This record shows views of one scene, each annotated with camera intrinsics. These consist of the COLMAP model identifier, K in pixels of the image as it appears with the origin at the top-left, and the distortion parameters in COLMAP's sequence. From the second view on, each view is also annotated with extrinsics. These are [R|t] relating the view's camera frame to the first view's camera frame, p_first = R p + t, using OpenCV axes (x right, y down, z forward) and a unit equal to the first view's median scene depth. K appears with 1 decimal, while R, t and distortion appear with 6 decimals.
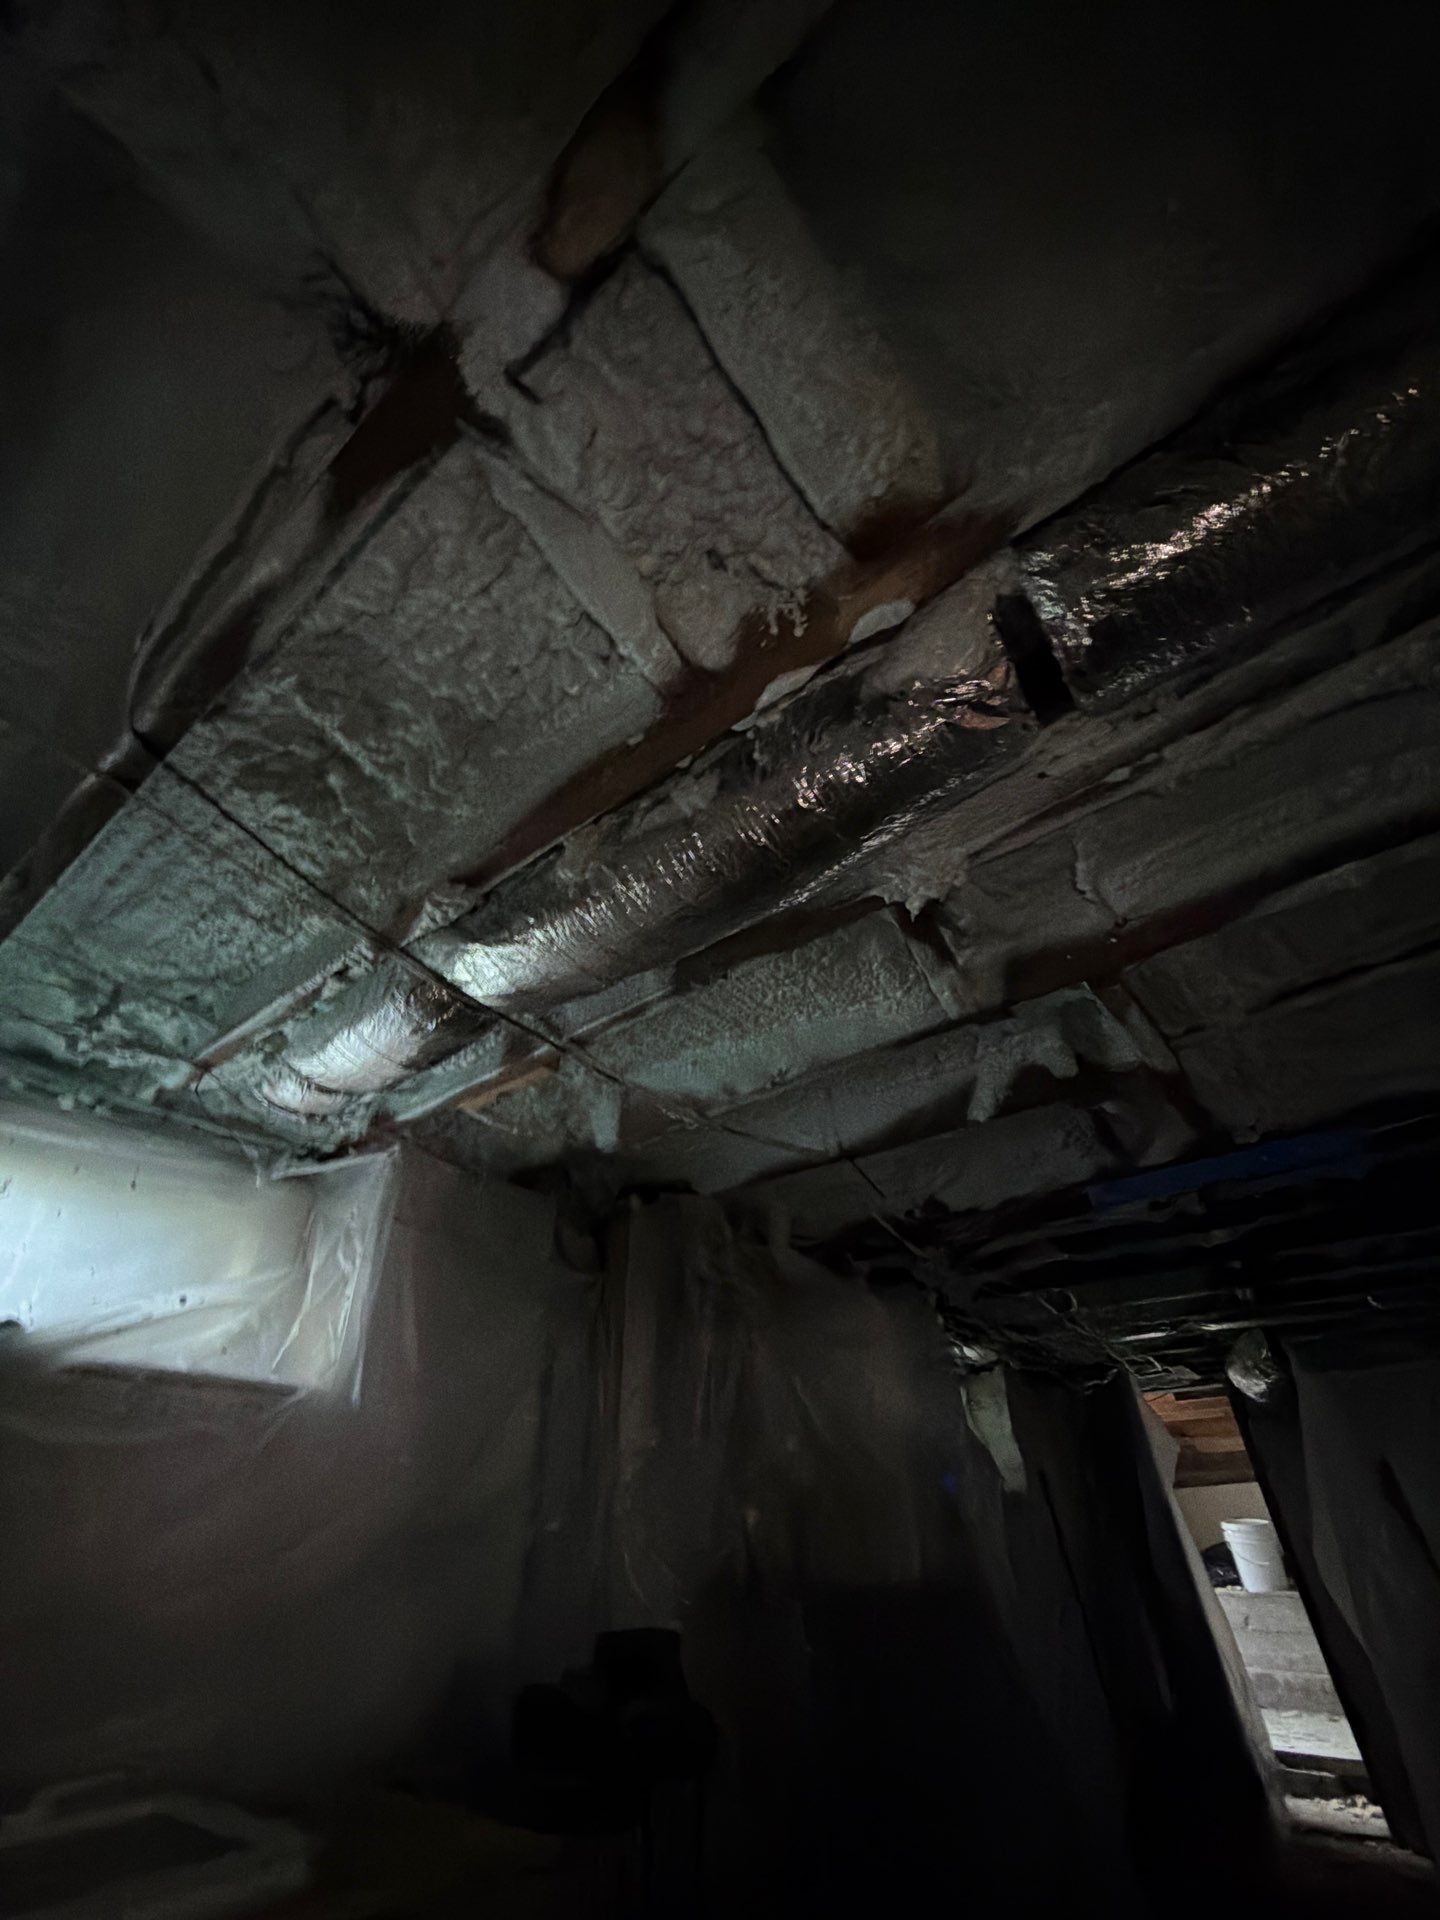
lens RADIAL K [[765.0, 0, 726.7], [0, 765.0, 962.2], [0, 0, 1]] dist [0.000026, 0.000079]
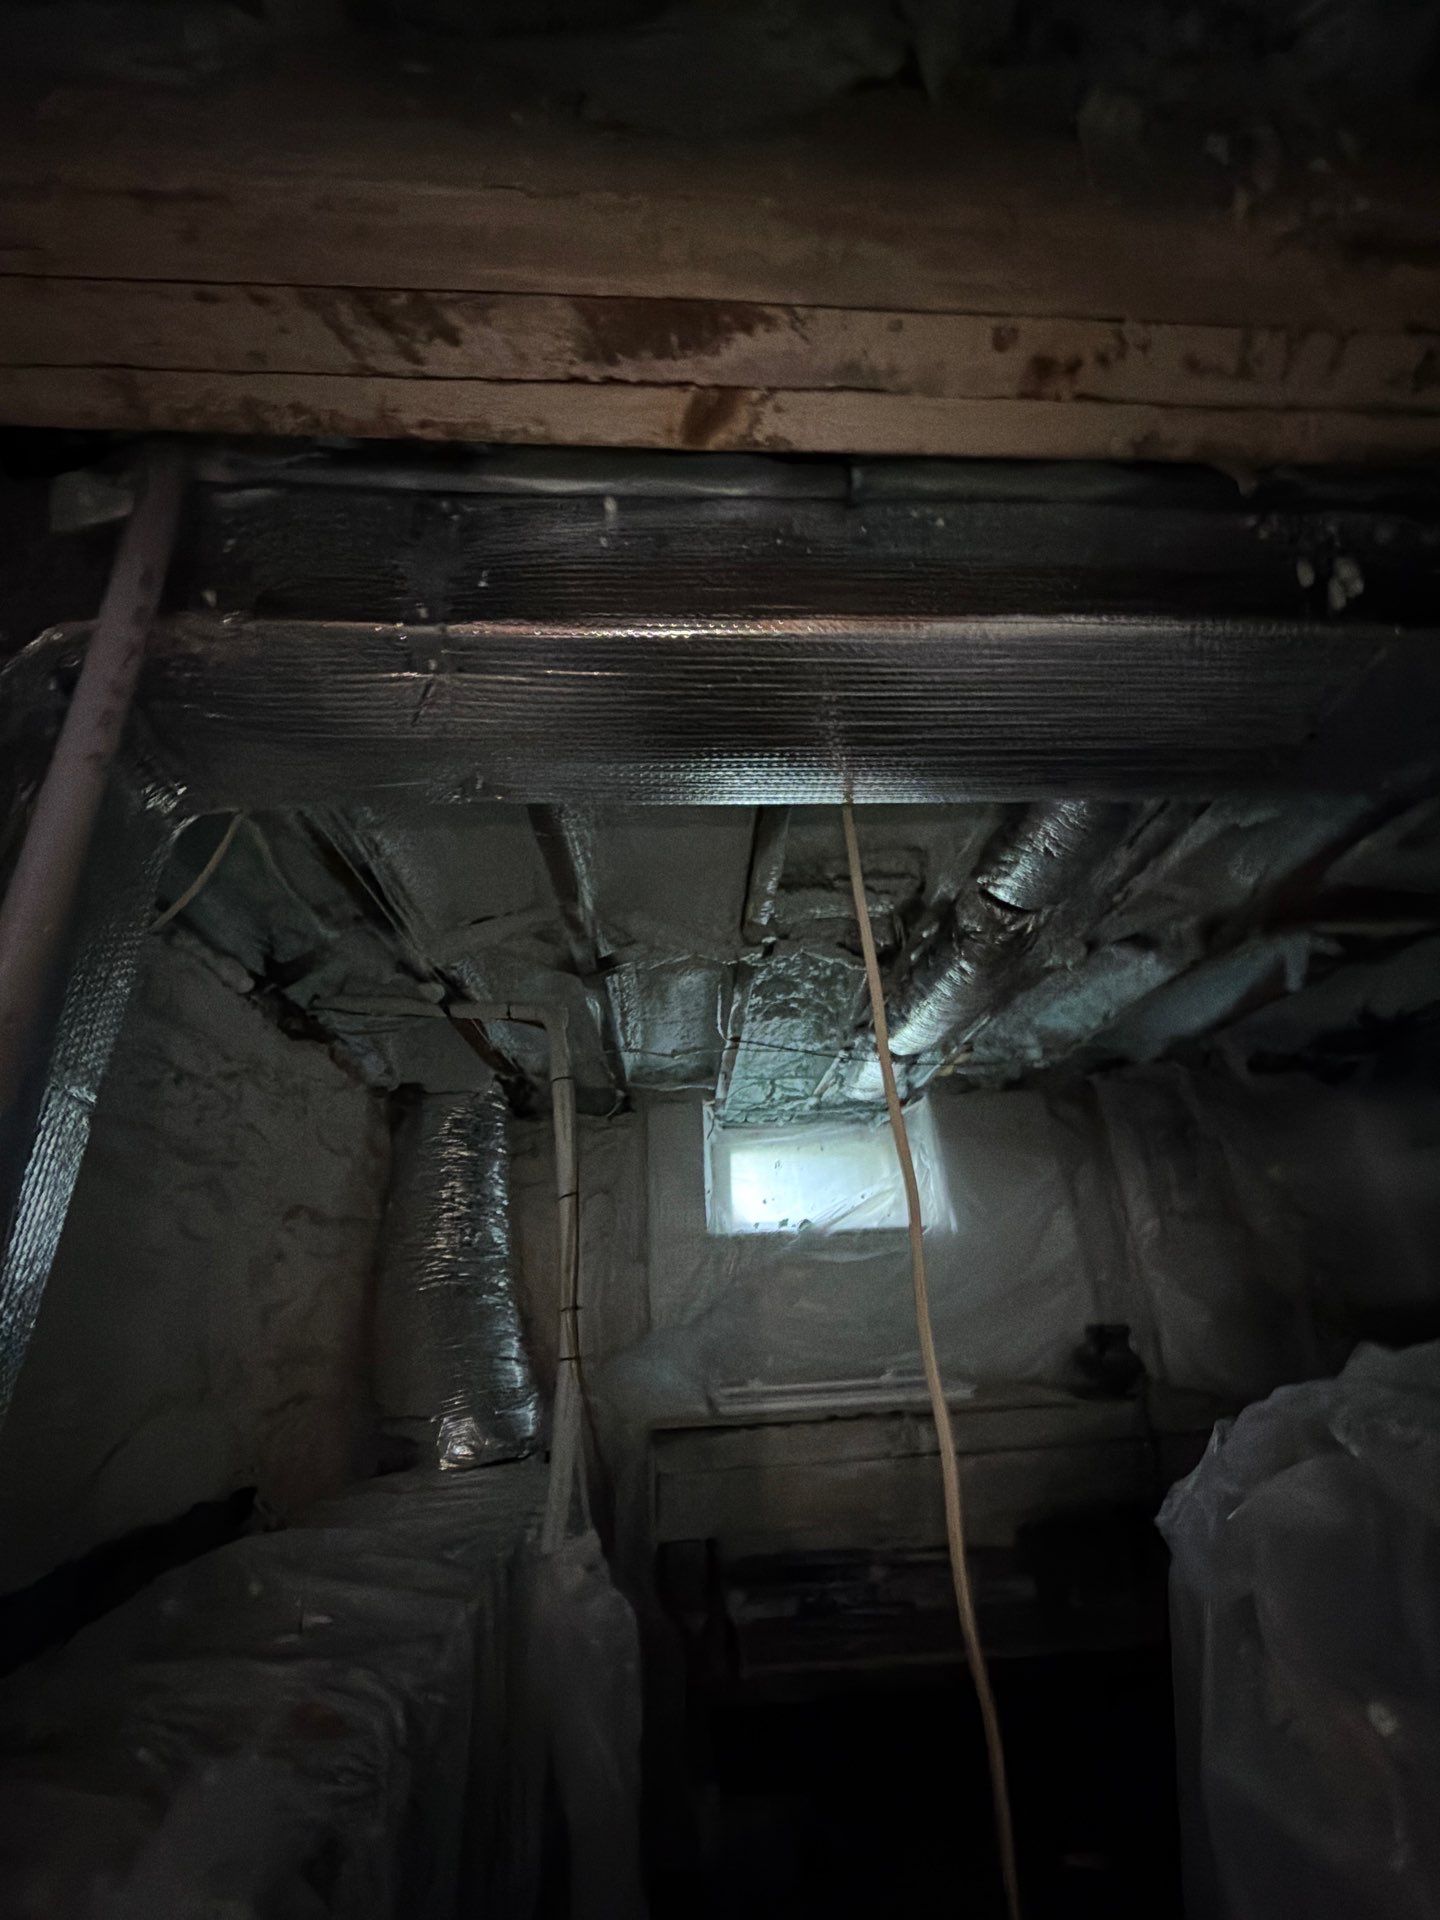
lens RADIAL K [[765.0, 0, 728.8], [0, 765.0, 959.7], [0, 0, 1]] dist [0.000026, 0.000079]
pose [[0.652886, -0.324069, -0.684630, 0.646920], [0.484811, 0.873246, 0.048982, -0.378863], [0.581977, -0.363896, 0.727243, -0.475265]]
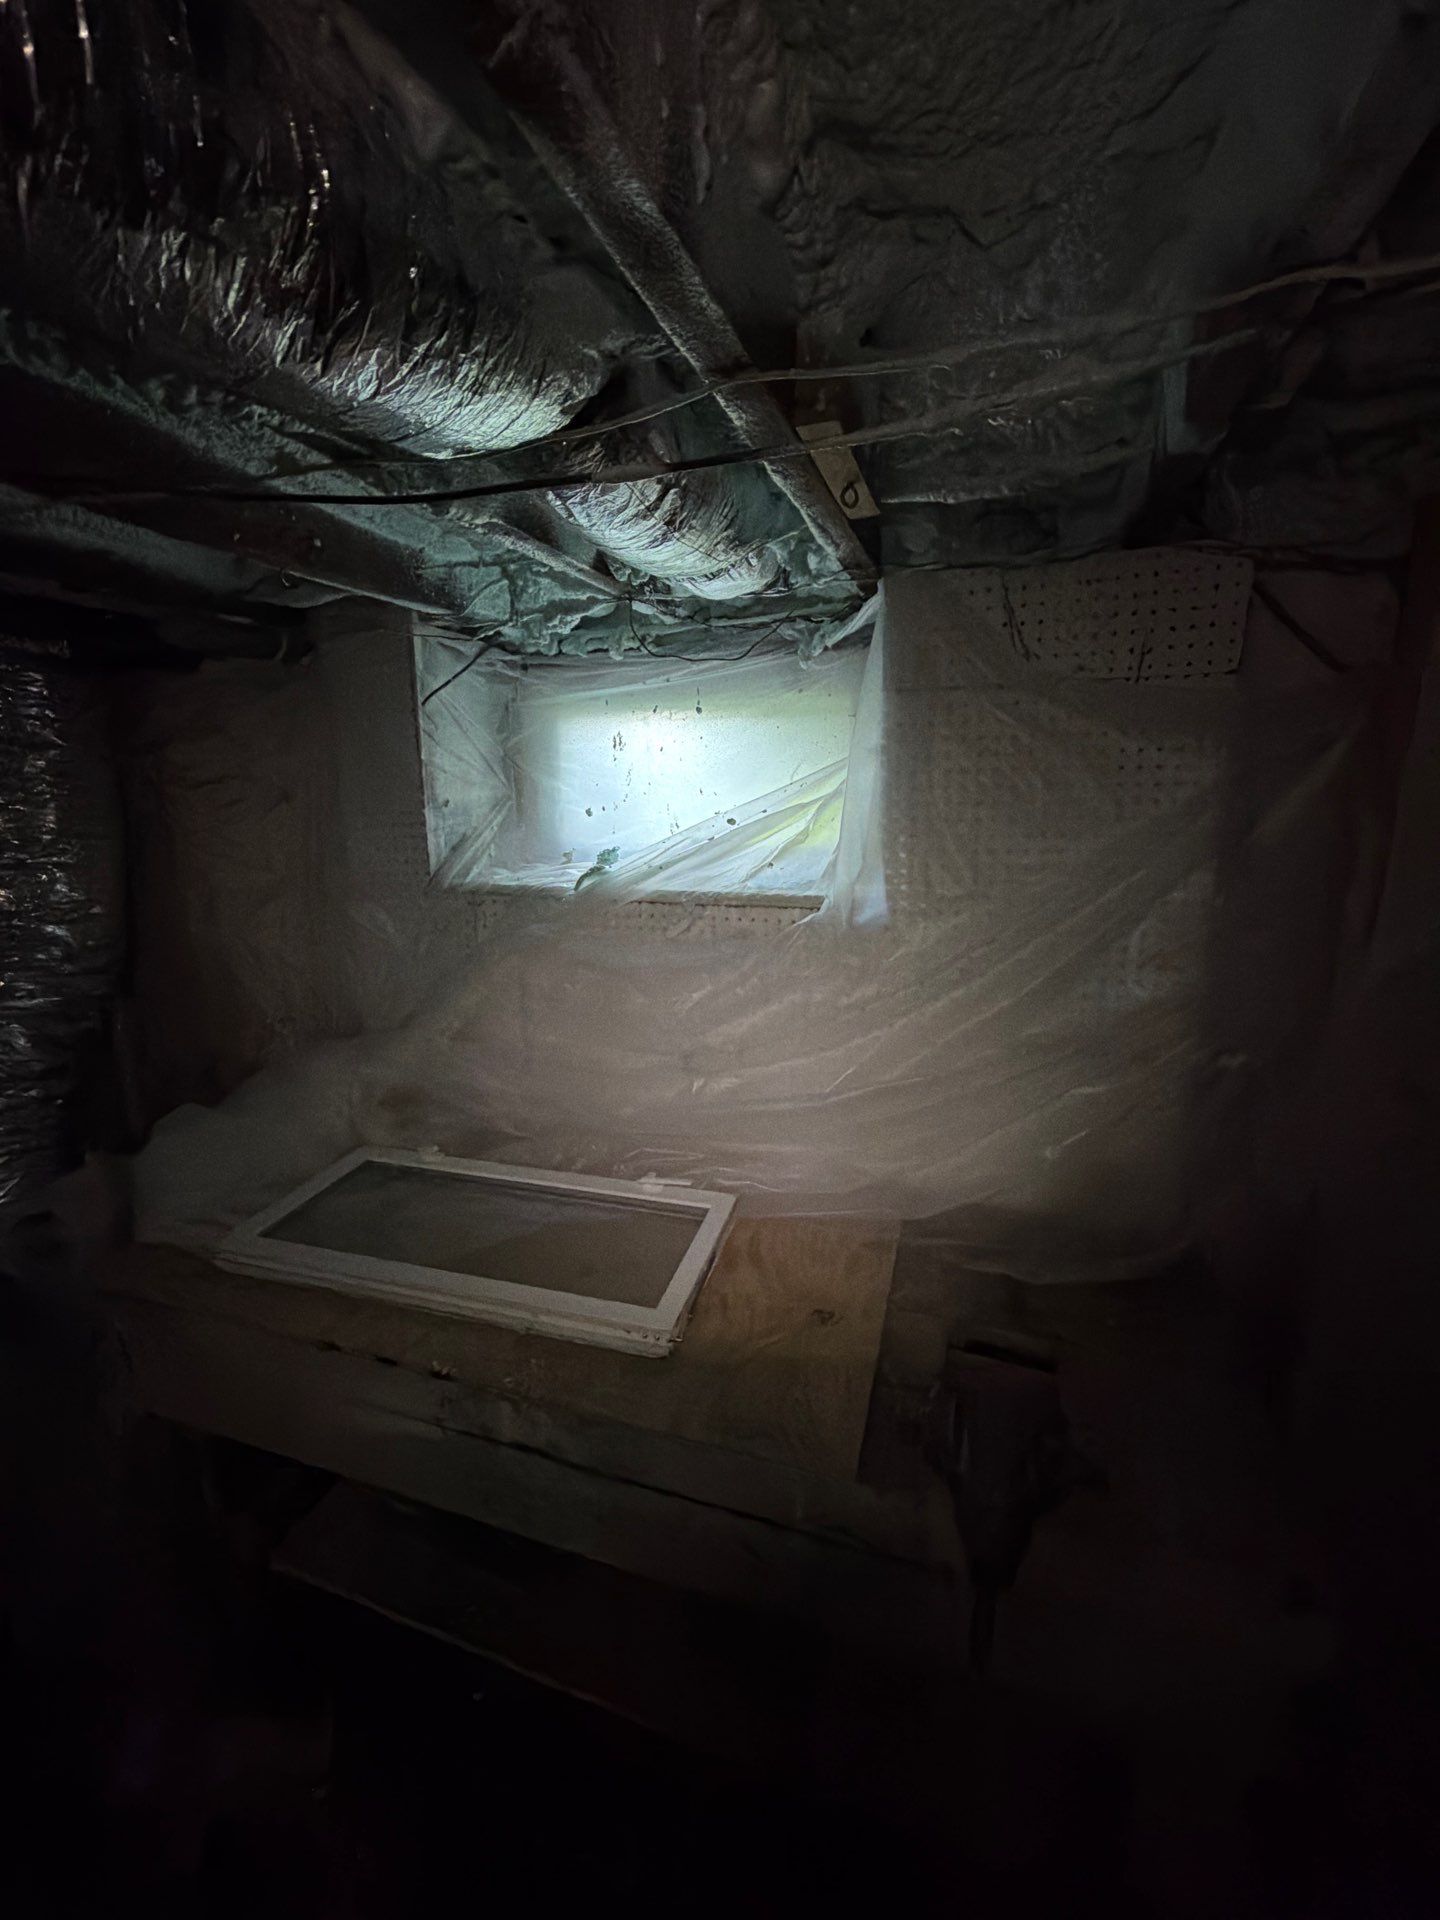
lens RADIAL K [[765.0, 0, 727.2], [0, 765.0, 966.8], [0, 0, 1]] dist [0.000026, 0.000079]
pose [[0.331664, 0.233849, -0.913955, 0.251034], [0.579240, 0.714199, 0.392939, 0.154217], [0.744634, -0.659723, 0.101420, 0.679528]]
